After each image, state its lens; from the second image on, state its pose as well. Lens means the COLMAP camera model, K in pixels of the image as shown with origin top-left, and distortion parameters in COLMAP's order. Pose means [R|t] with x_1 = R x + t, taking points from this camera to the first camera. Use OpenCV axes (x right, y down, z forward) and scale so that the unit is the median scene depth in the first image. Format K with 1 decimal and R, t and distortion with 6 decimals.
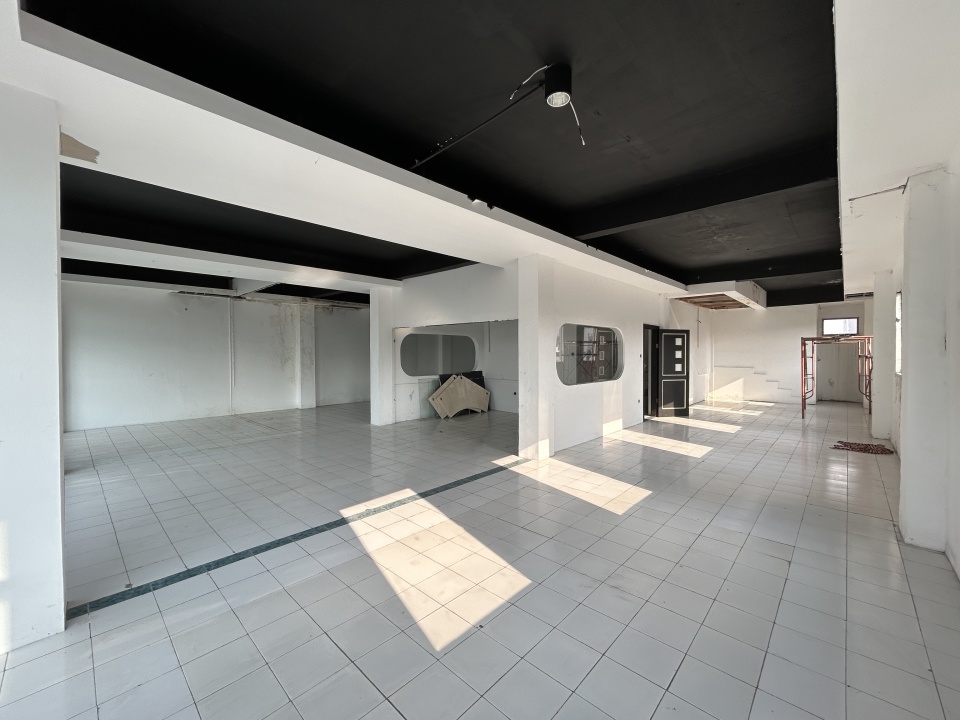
lens RADIAL K [[391.2, 0, 477.6], [0, 391.2, 358.5], [0, 0, 1]] dist [0.000563, 0.000684]
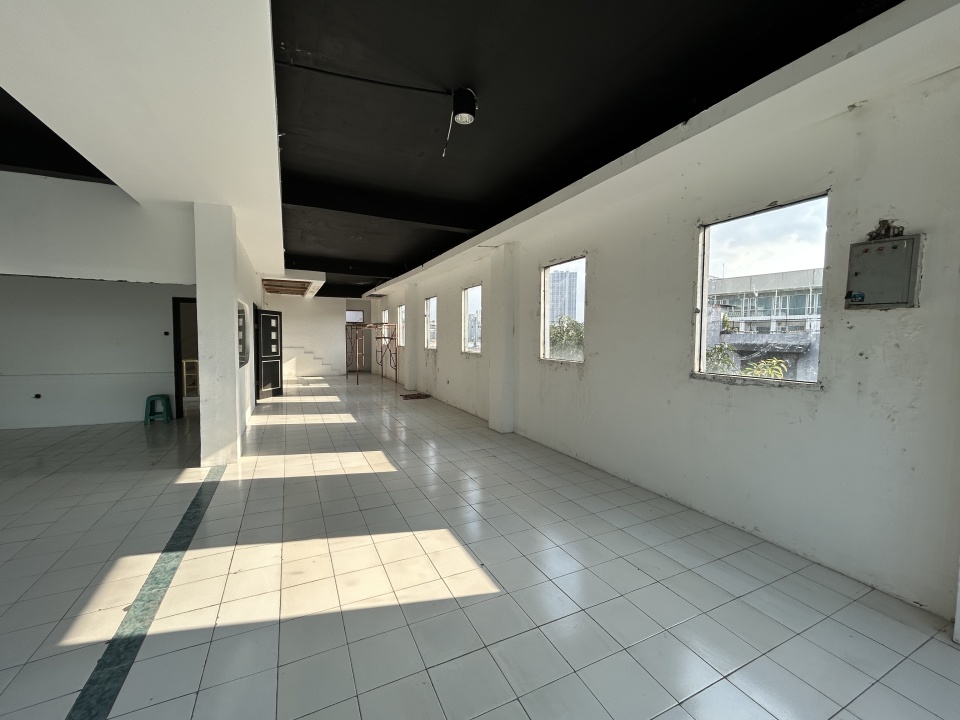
lens RADIAL K [[391.2, 0, 477.6], [0, 391.2, 358.5], [0, 0, 1]] dist [0.000563, 0.000684]
pose [[0.358039, -0.044237, 0.932658, -0.408801], [0.002728, 0.998922, 0.046333, 0.005897], [-0.933703, -0.014045, 0.357774, 0.232491]]
